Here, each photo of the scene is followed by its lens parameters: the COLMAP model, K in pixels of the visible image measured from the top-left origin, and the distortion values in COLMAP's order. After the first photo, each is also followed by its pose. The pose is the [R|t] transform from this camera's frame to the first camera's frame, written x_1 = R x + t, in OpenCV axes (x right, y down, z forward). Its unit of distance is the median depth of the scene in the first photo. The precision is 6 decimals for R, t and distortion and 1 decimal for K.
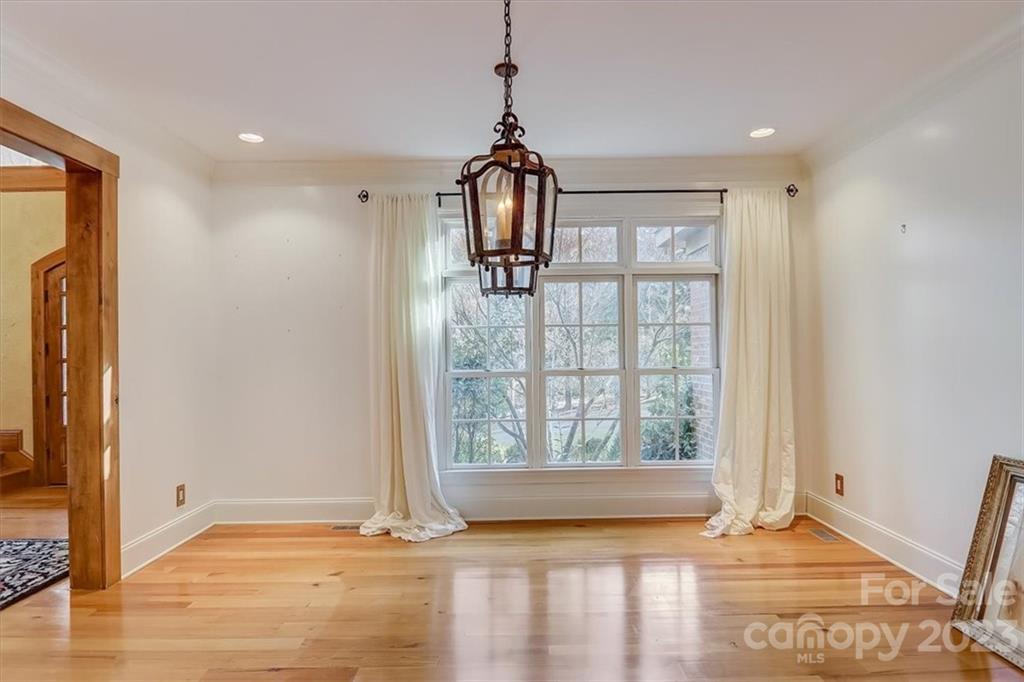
lens RADIAL K [[573.9, 0, 508.4], [0, 573.9, 341.9], [0, 0, 1]] dist [0.004831, -0.019741]
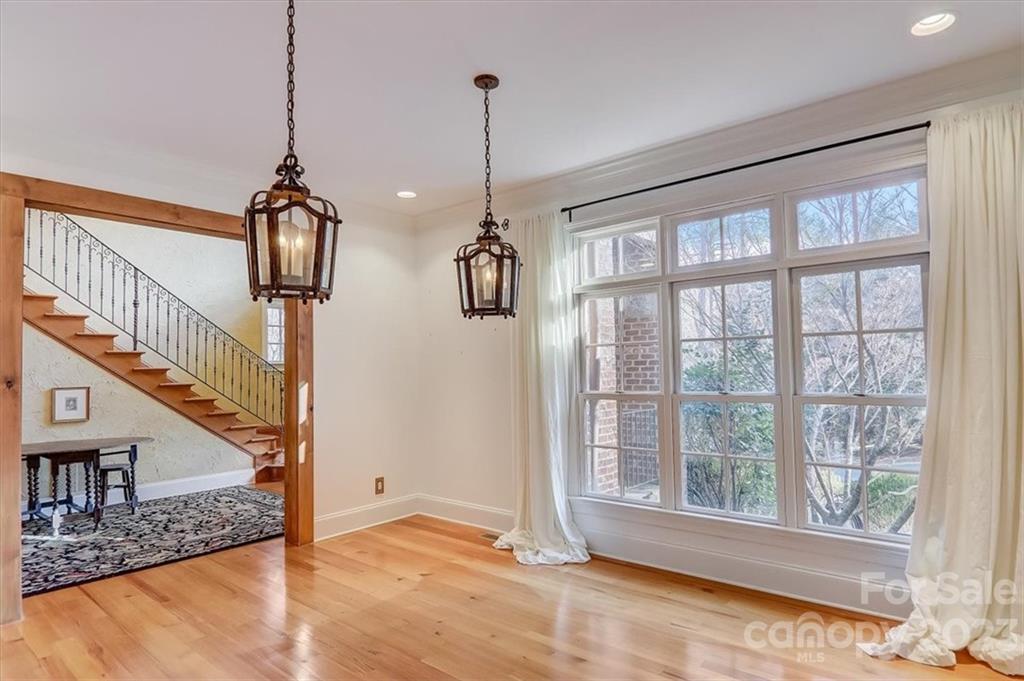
lens RADIAL K [[573.9, 0, 513.3], [0, 573.9, 342.9], [0, 0, 1]] dist [0.004831, -0.019741]
pose [[0.758506, -0.029806, -0.650984, 0.463012], [0.018345, 0.999534, -0.024390, -0.010058], [0.651408, 0.006557, 0.758699, 0.220840]]
